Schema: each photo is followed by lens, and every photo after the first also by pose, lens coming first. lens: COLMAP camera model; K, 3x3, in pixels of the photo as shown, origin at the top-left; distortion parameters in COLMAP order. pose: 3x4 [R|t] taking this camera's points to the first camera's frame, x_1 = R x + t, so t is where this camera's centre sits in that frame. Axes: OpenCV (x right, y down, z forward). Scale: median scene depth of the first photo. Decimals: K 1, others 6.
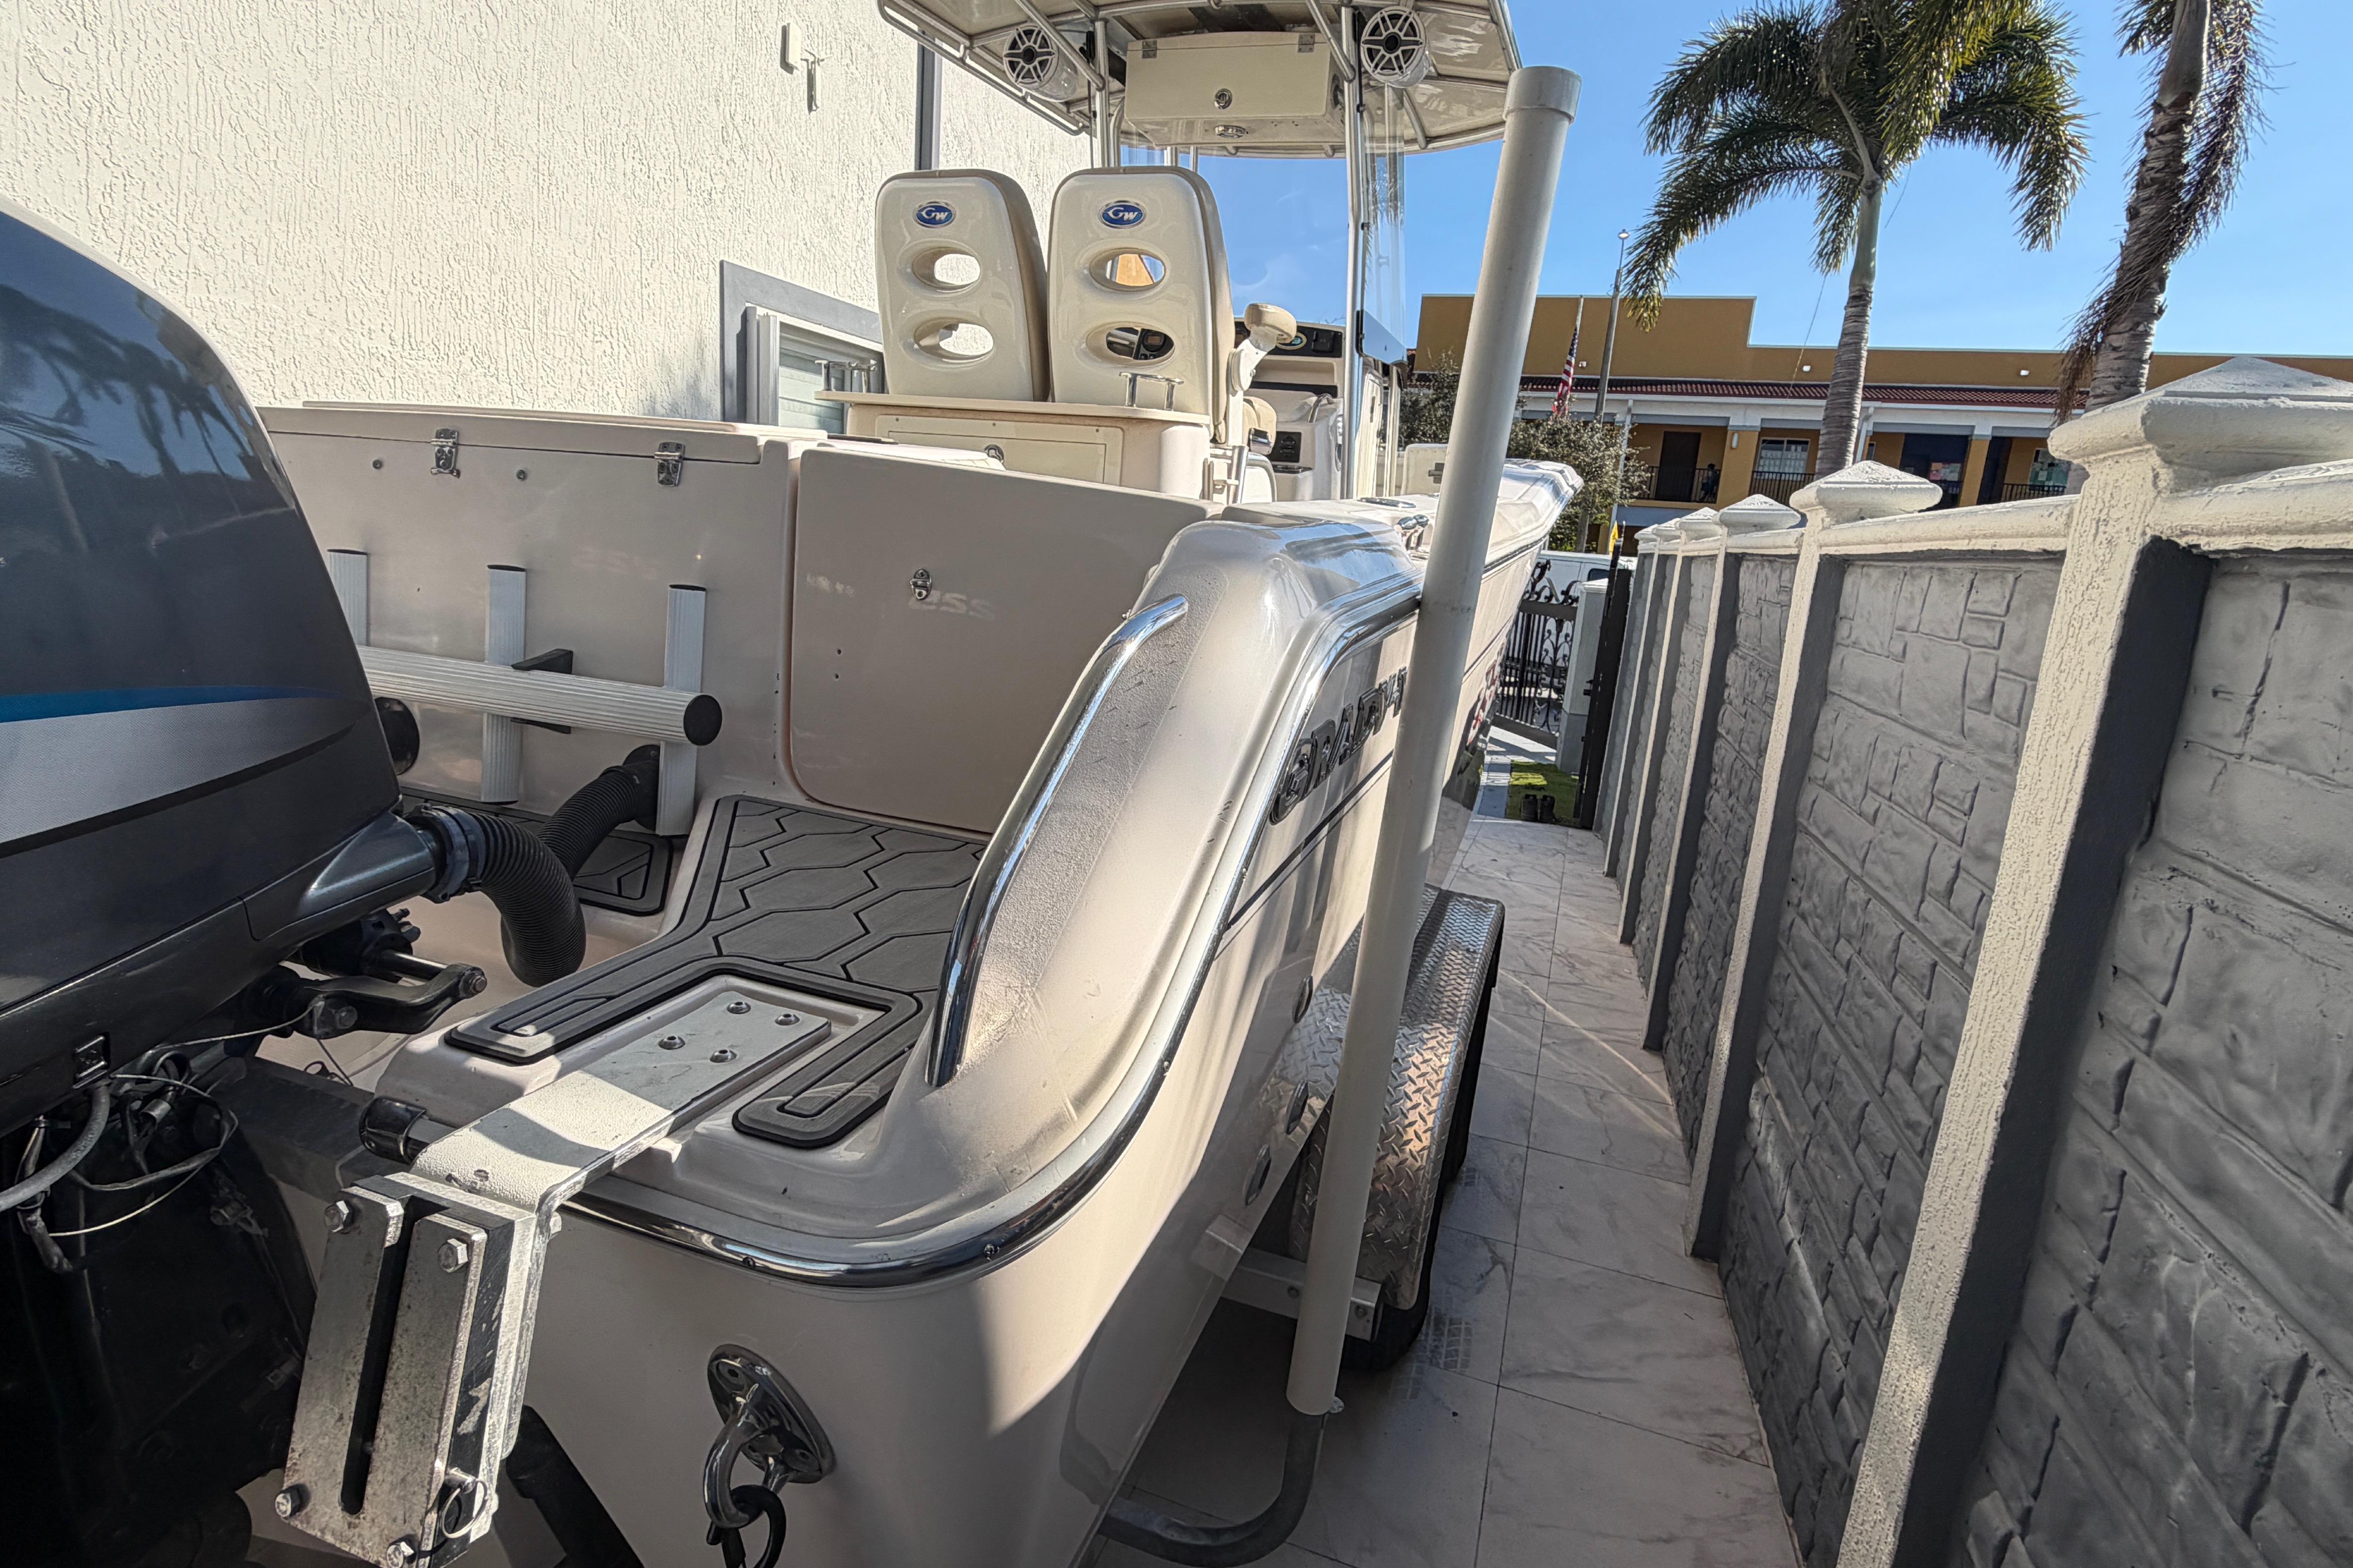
lens RADIAL K [[1194.2, 0, 1170.7], [0, 1194.2, 786.1], [0, 0, 1]] dist [-0.000290, 0.000434]
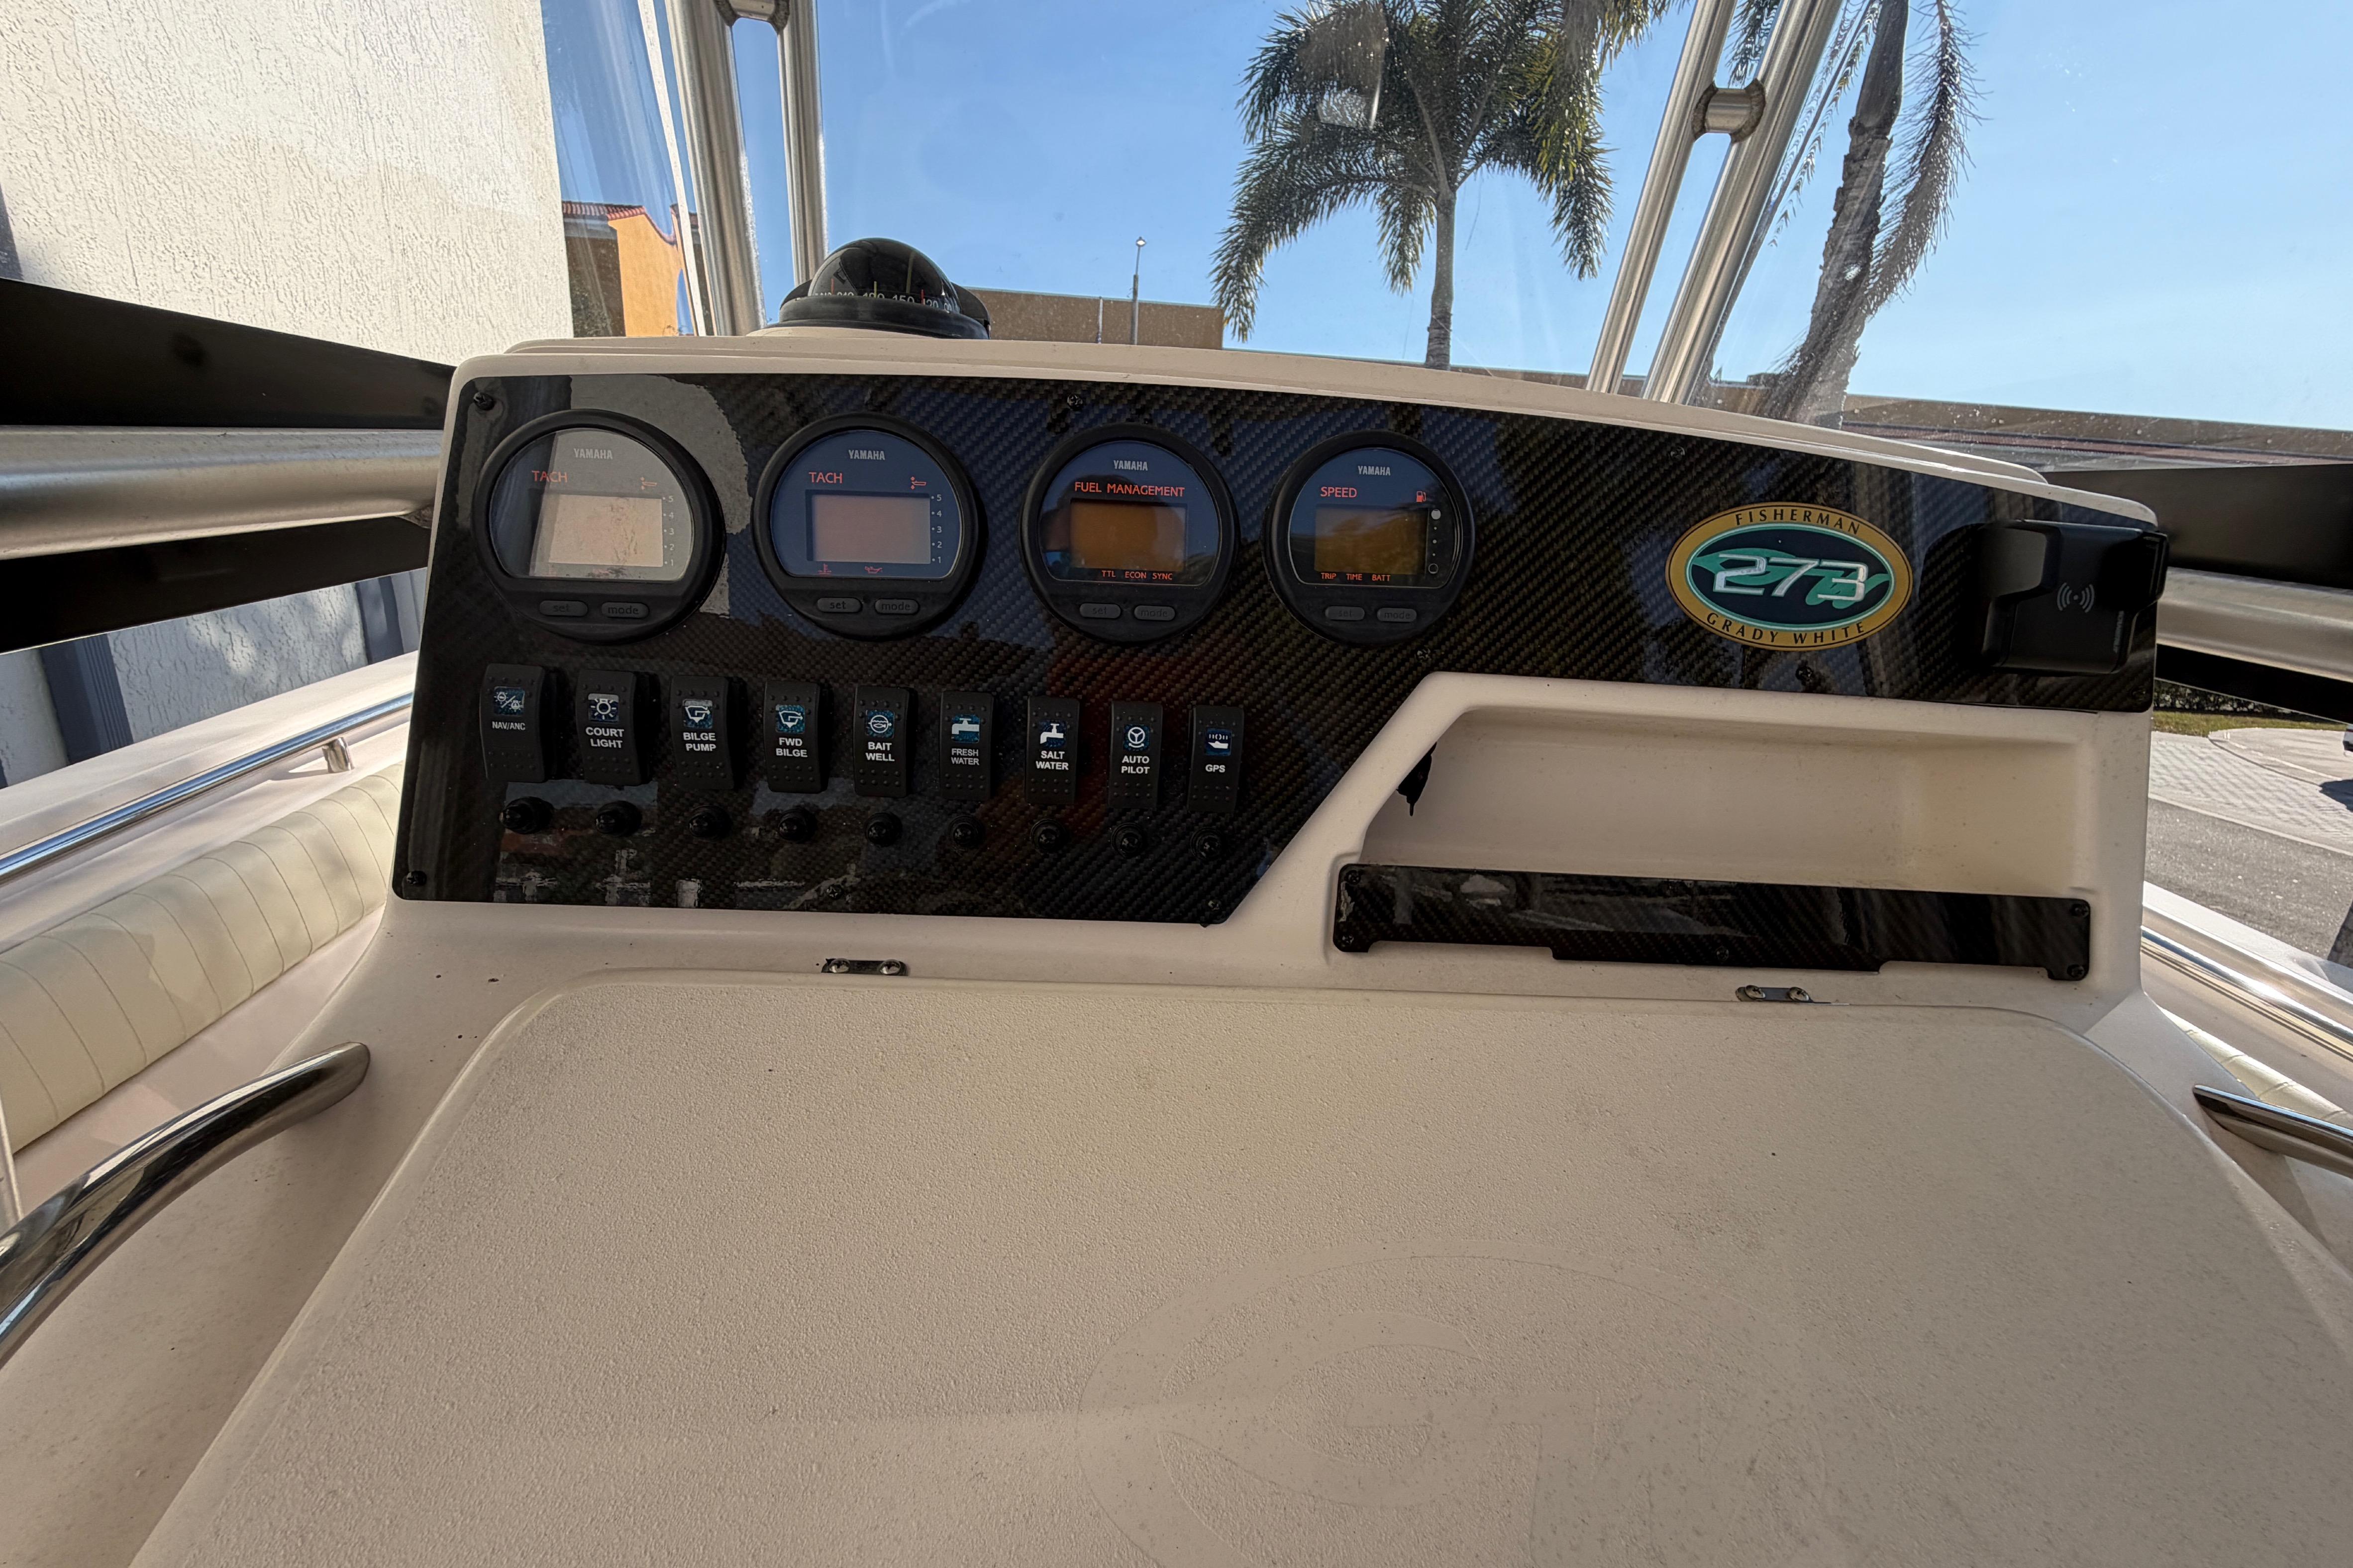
lens RADIAL K [[942.0, 0, 1163.8], [0, 942.0, 784.4], [0, 0, 1]] dist [-0.000345, 0.000333]
pose [[0.915686, -0.130768, 0.380024, -0.002536], [0.094485, 0.989127, 0.112698, -0.378903], [-0.390629, -0.067289, 0.918085, 0.958741]]
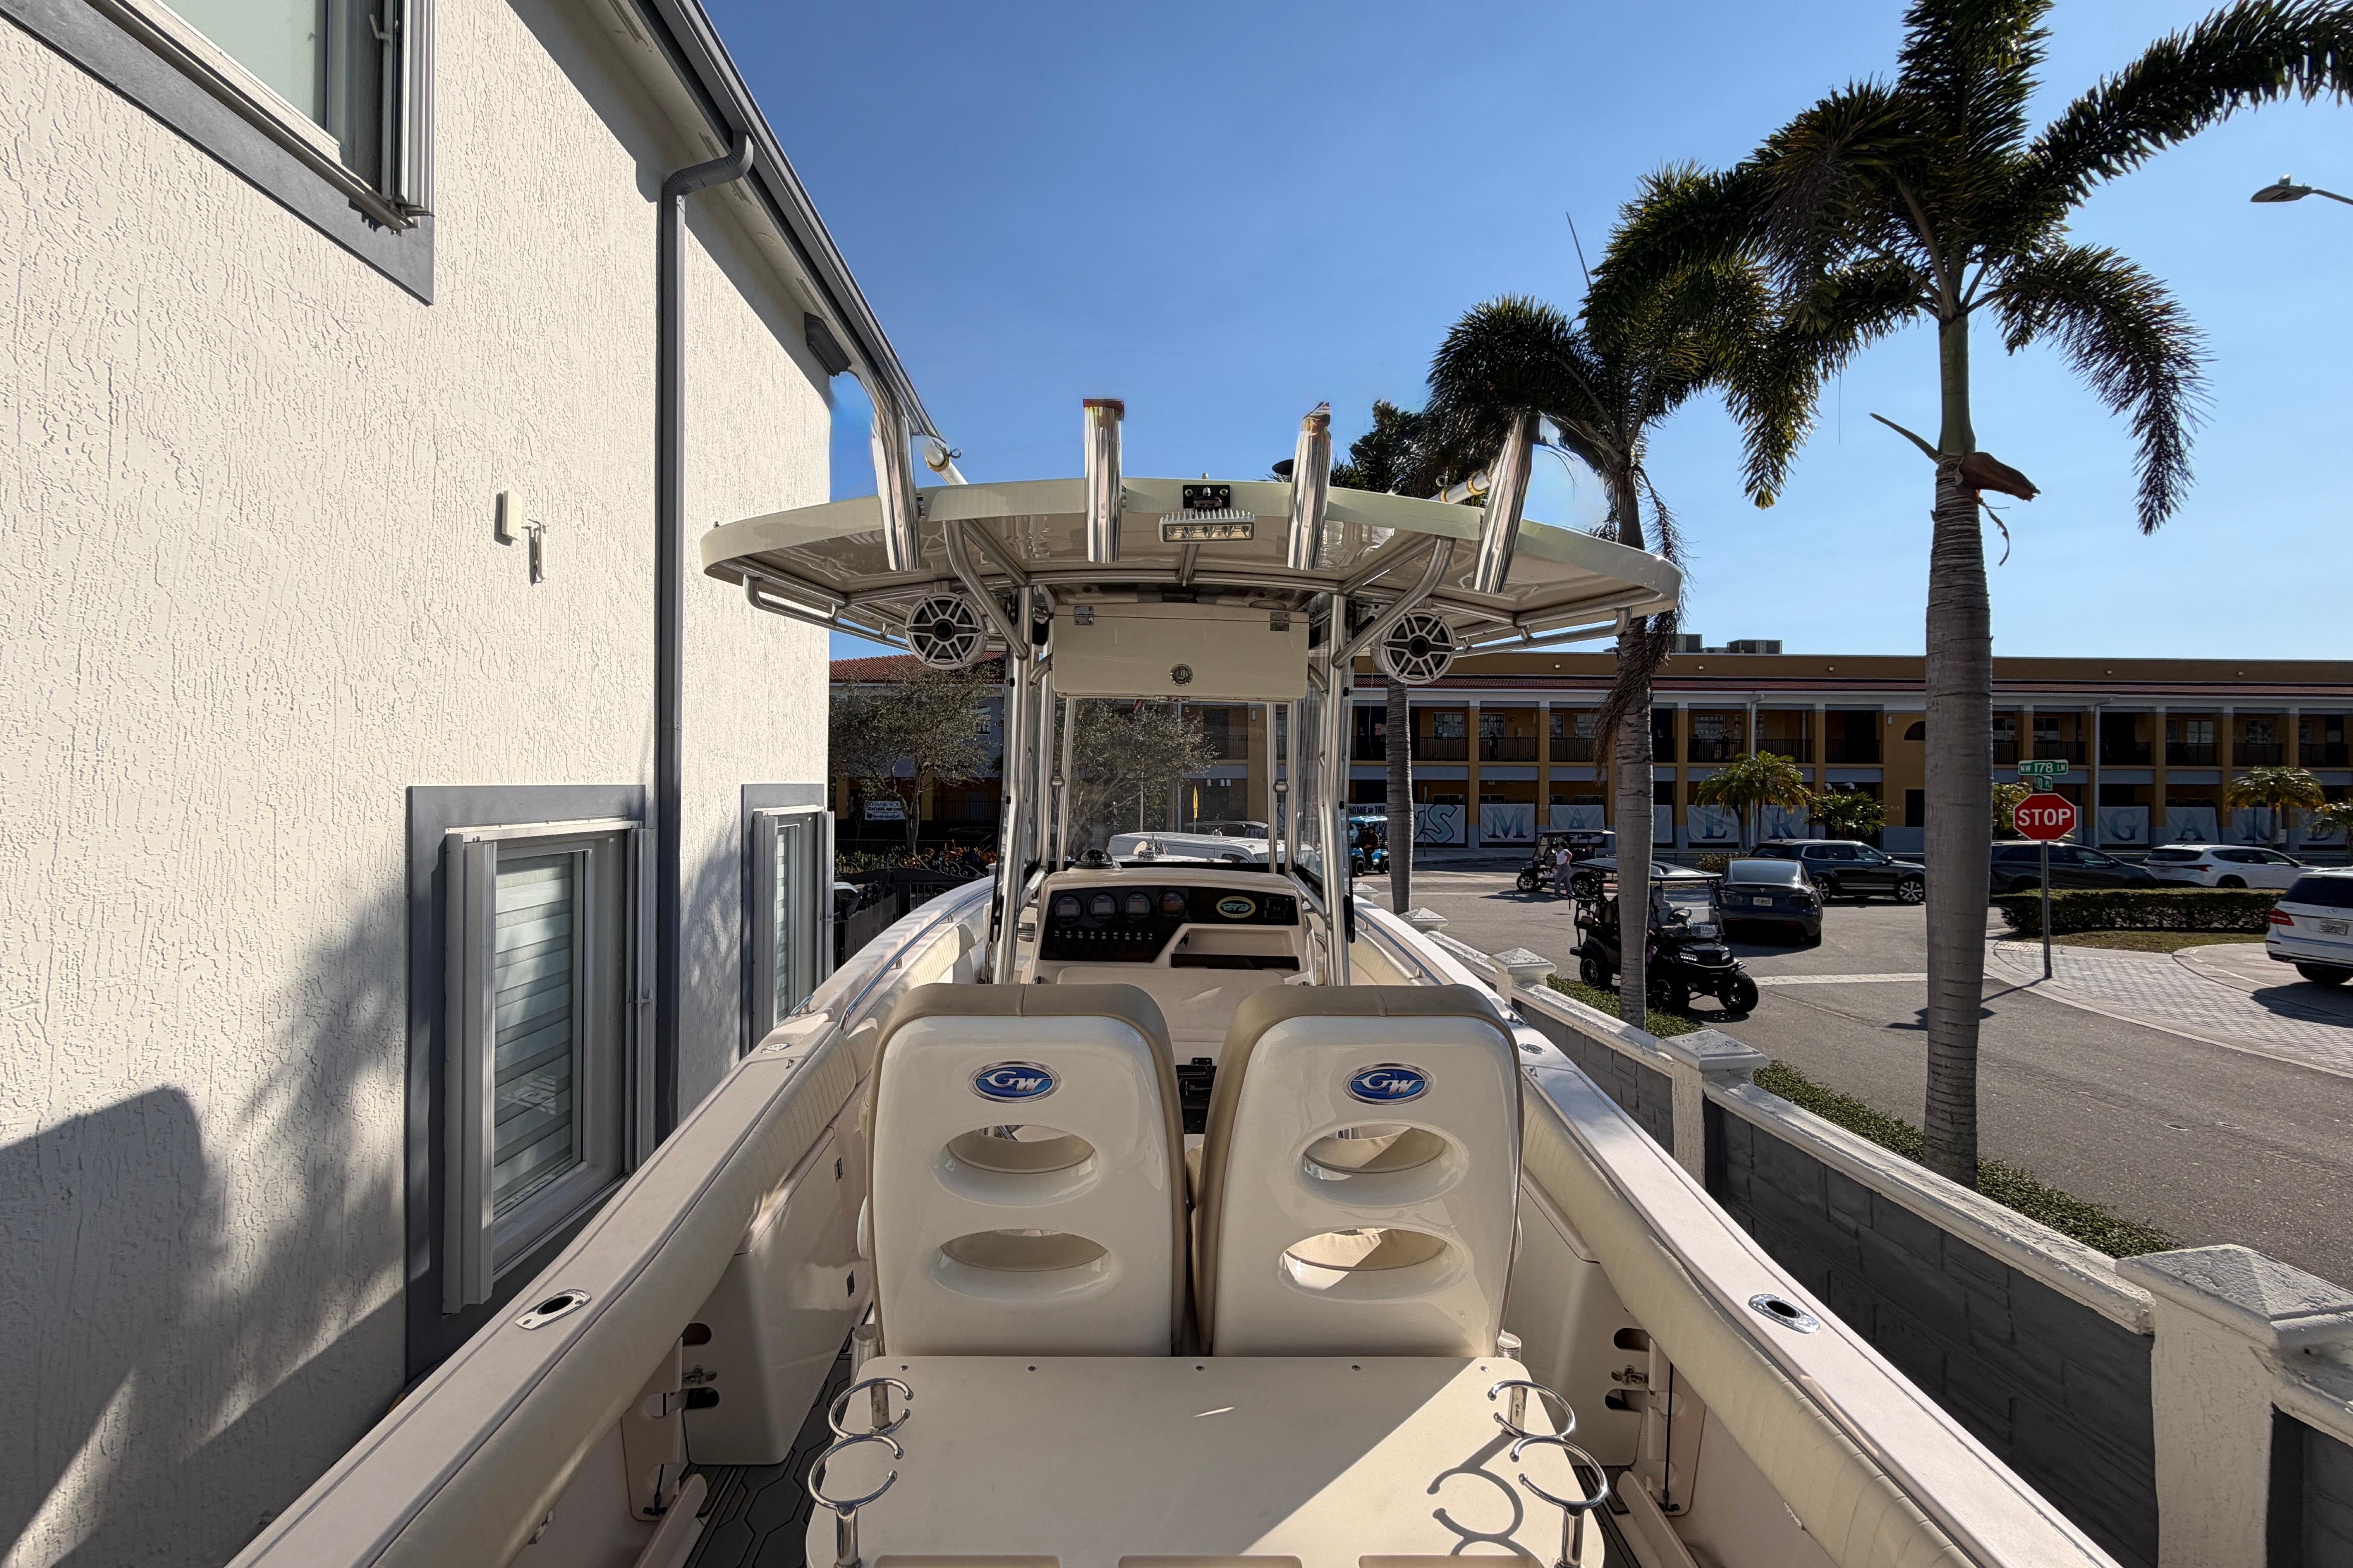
lens RADIAL K [[942.0, 0, 1169.3], [0, 942.0, 782.3], [0, 0, 1]] dist [-0.000345, 0.000333]
pose [[0.930094, -0.064946, 0.361534, -0.189894], [0.133838, 0.976505, -0.168897, -0.362109], [-0.342070, 0.205477, 0.916934, 0.383919]]
